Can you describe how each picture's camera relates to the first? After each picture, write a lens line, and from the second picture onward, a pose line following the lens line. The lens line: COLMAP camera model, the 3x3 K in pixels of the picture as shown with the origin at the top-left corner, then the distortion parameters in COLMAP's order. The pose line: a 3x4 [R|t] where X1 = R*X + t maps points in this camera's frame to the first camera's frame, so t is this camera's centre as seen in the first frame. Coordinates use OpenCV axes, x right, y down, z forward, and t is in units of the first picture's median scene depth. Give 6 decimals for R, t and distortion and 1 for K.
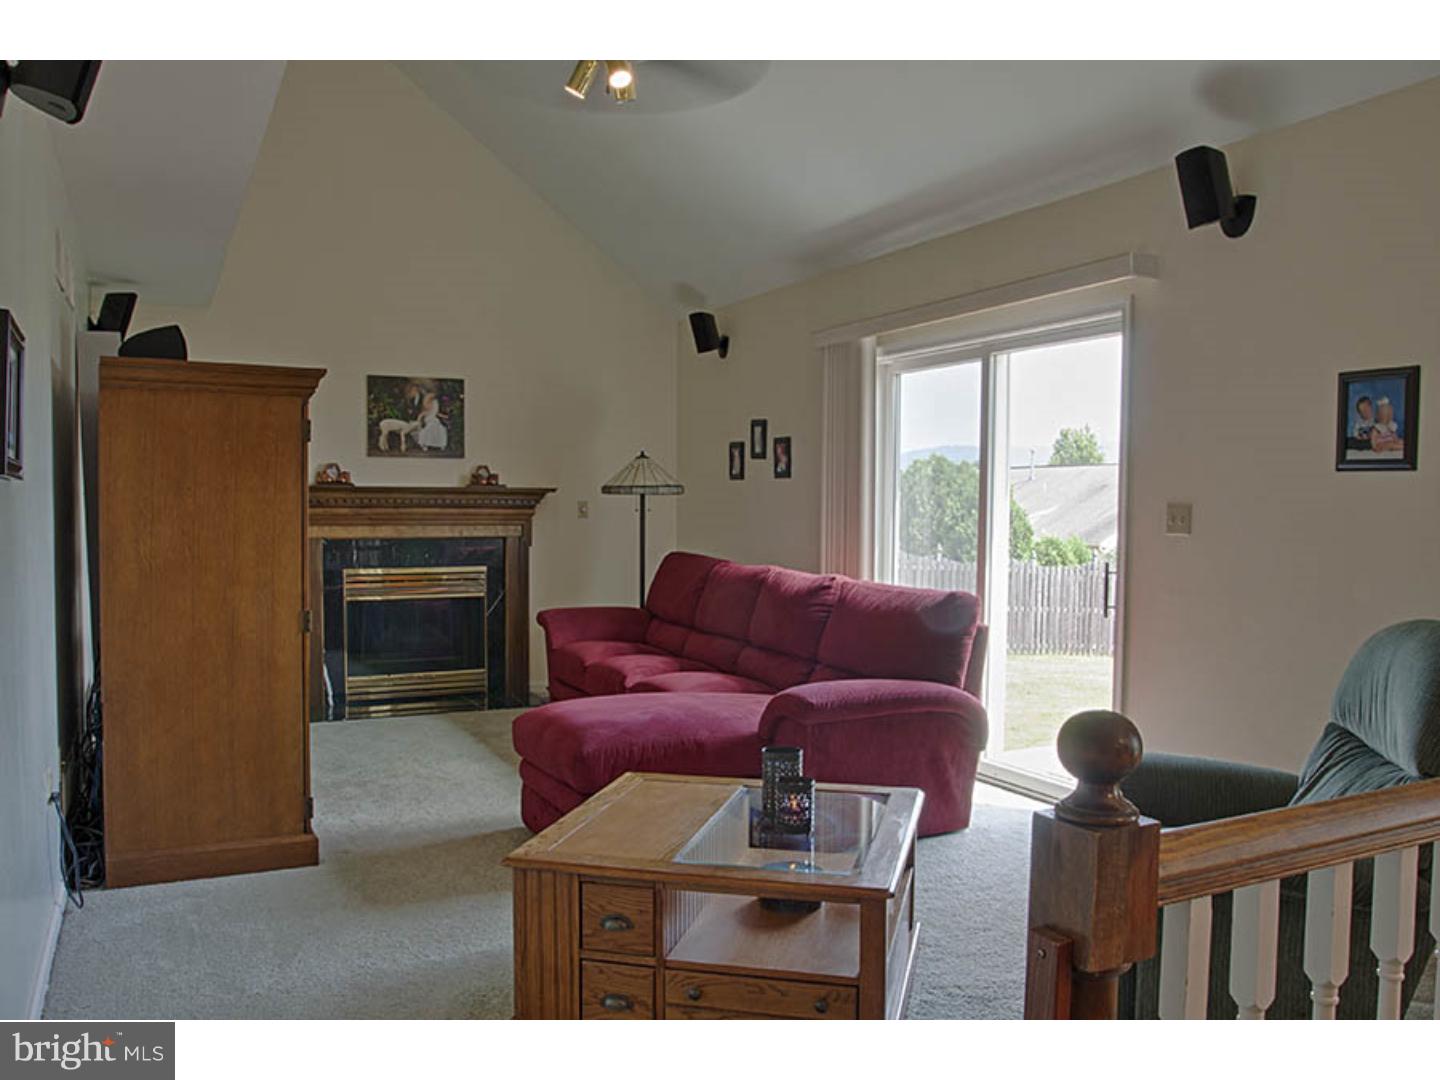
lens RADIAL K [[1146.5, 0, 713.7], [0, 1146.5, 545.8], [0, 0, 1]] dist [-0.081239, 0.023146]
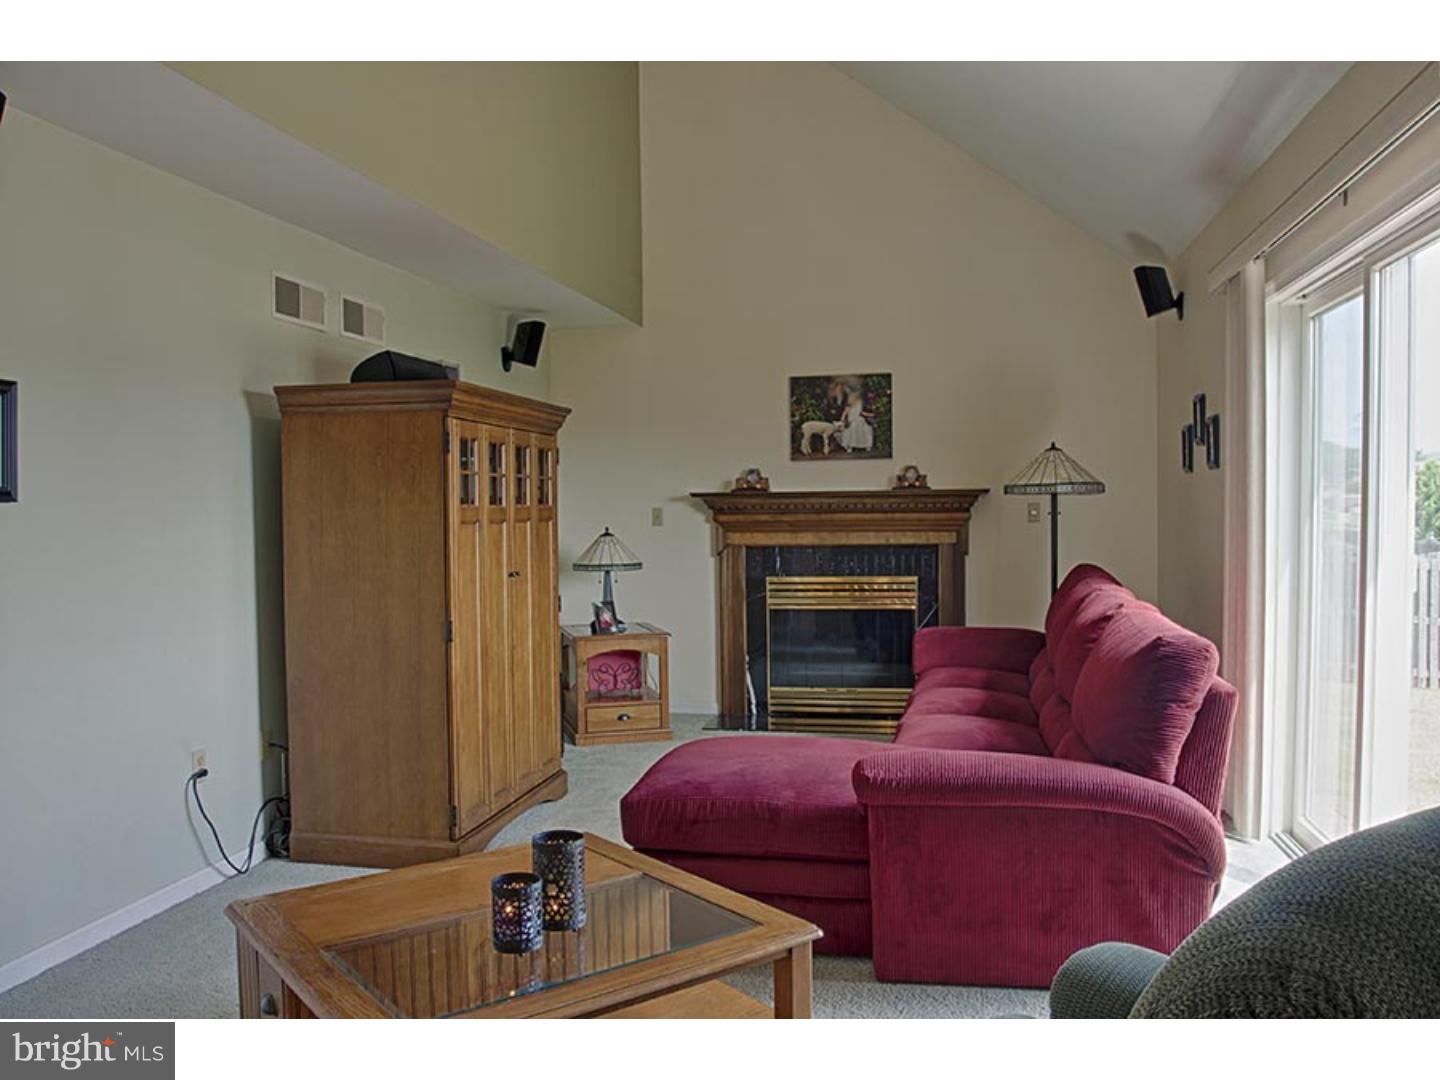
lens RADIAL K [[1146.5, 0, 707.0], [0, 1146.5, 541.6], [0, 0, 1]] dist [-0.081239, 0.023146]
pose [[0.777952, 0.003108, -0.628315, 0.253427], [-0.006244, 0.999977, -0.002785, -0.006508], [0.628292, 0.006089, 0.777954, 0.195519]]
